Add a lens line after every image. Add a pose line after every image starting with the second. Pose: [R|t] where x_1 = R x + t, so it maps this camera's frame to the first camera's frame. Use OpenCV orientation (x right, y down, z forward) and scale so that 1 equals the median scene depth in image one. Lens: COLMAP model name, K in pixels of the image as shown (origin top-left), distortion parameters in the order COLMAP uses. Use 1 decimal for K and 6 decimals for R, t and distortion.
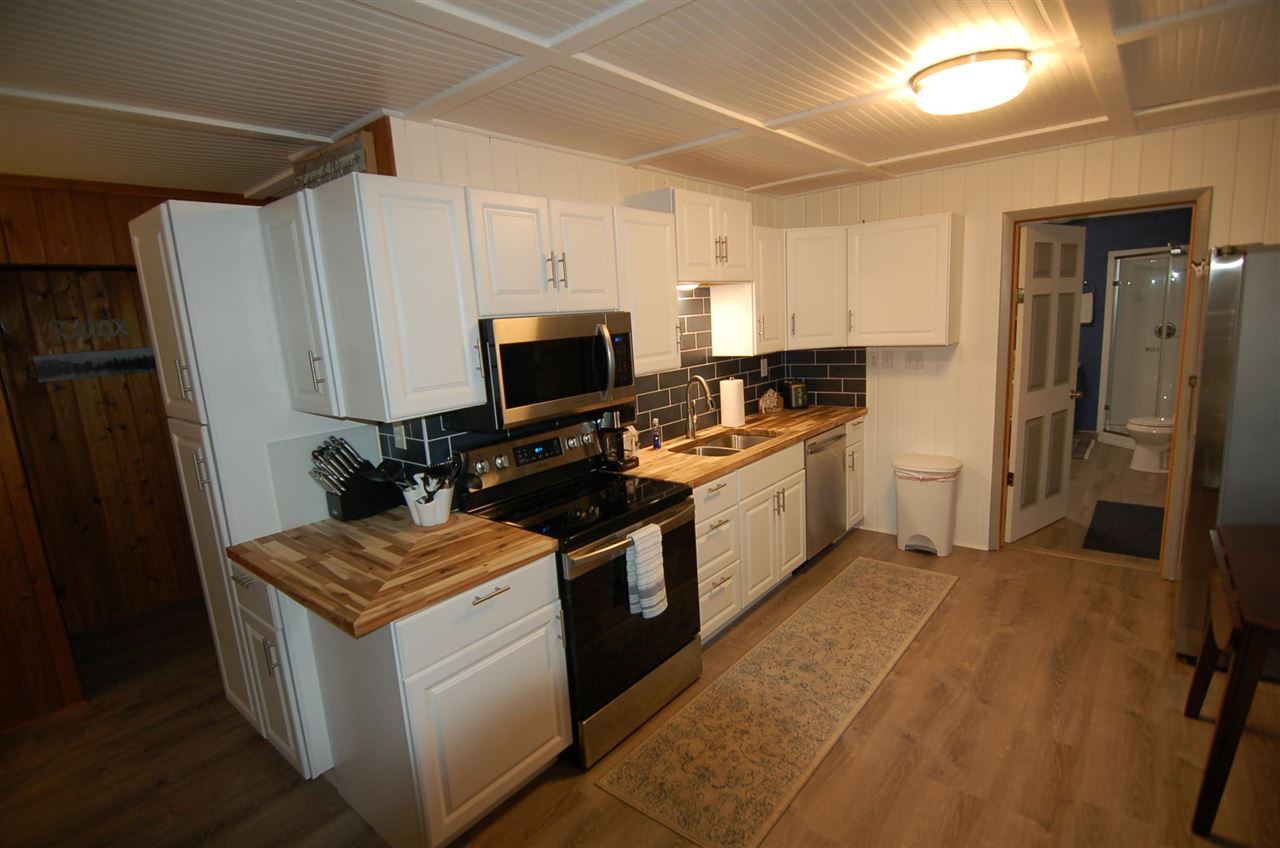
lens RADIAL K [[621.3, 0, 639.6], [0, 621.3, 431.1], [0, 0, 1]] dist [-0.007604, -0.010061]
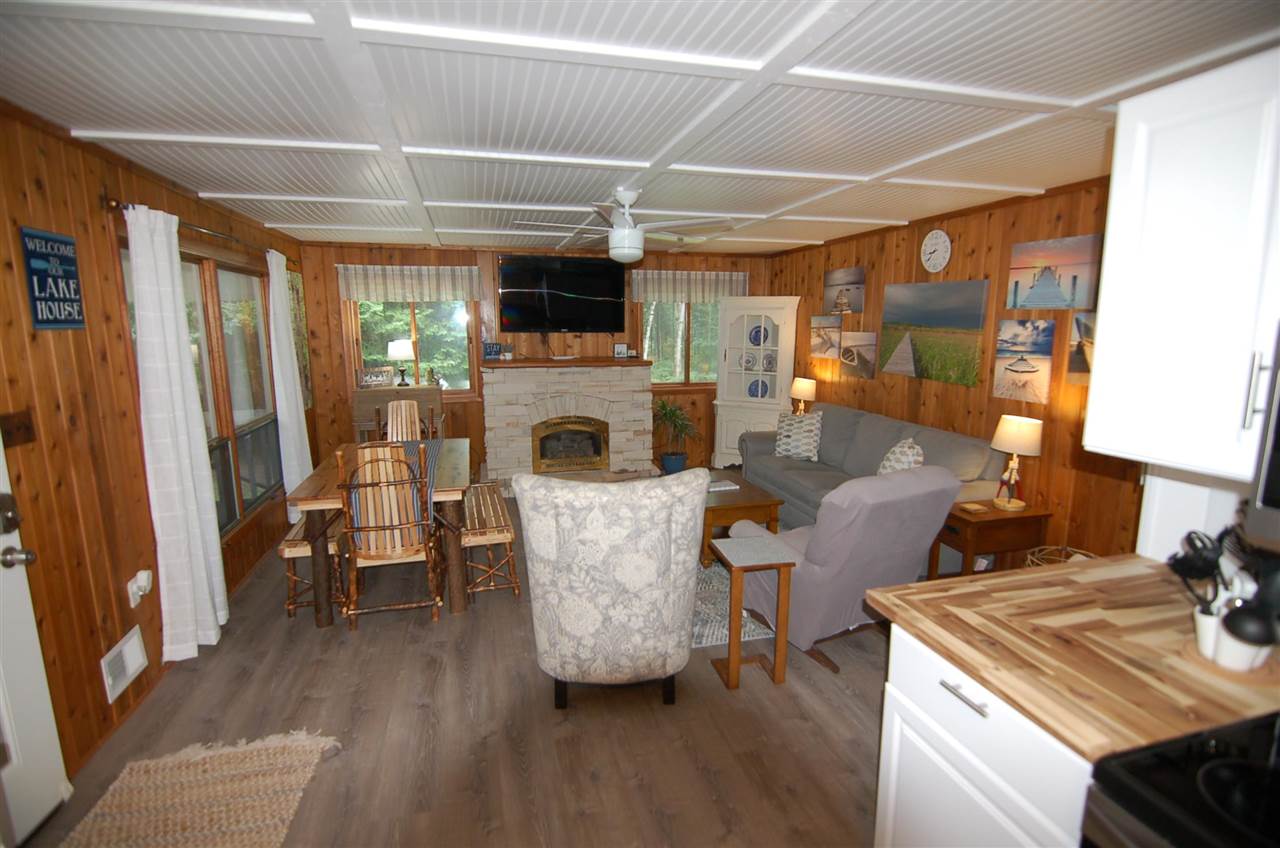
lens RADIAL K [[621.3, 0, 641.6], [0, 621.3, 429.9], [0, 0, 1]] dist [-0.007604, -0.010061]
pose [[-0.569769, 0.203600, -0.796185, 0.325845], [-0.111149, 0.940831, 0.320130, -0.146370], [0.814254, 0.270896, -0.513426, 0.664824]]
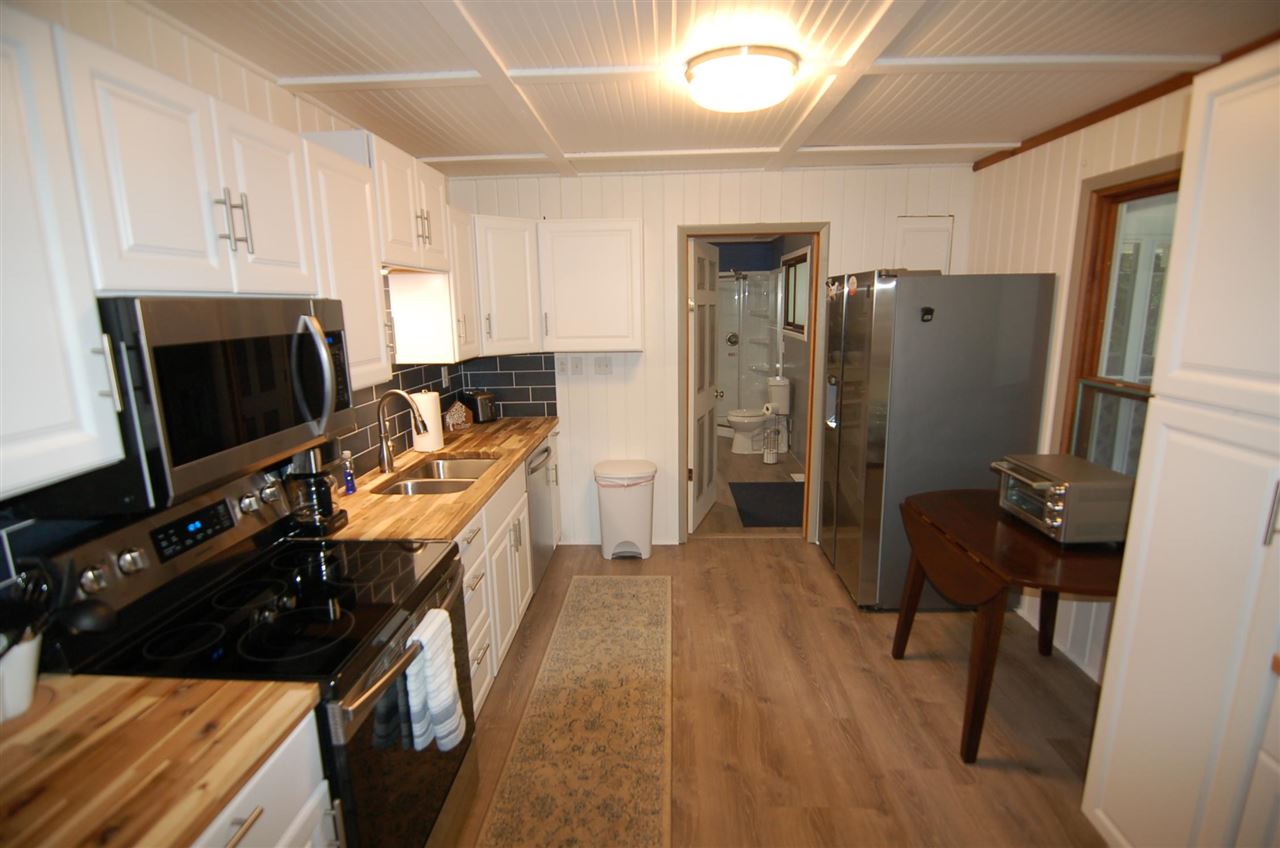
lens RADIAL K [[621.3, 0, 641.3], [0, 621.3, 430.6], [0, 0, 1]] dist [-0.007604, -0.010061]
pose [[0.789457, -0.074564, 0.609260, -0.172374], [0.080682, 0.996588, 0.017421, -0.034940], [-0.608480, 0.035403, 0.792779, 0.266191]]
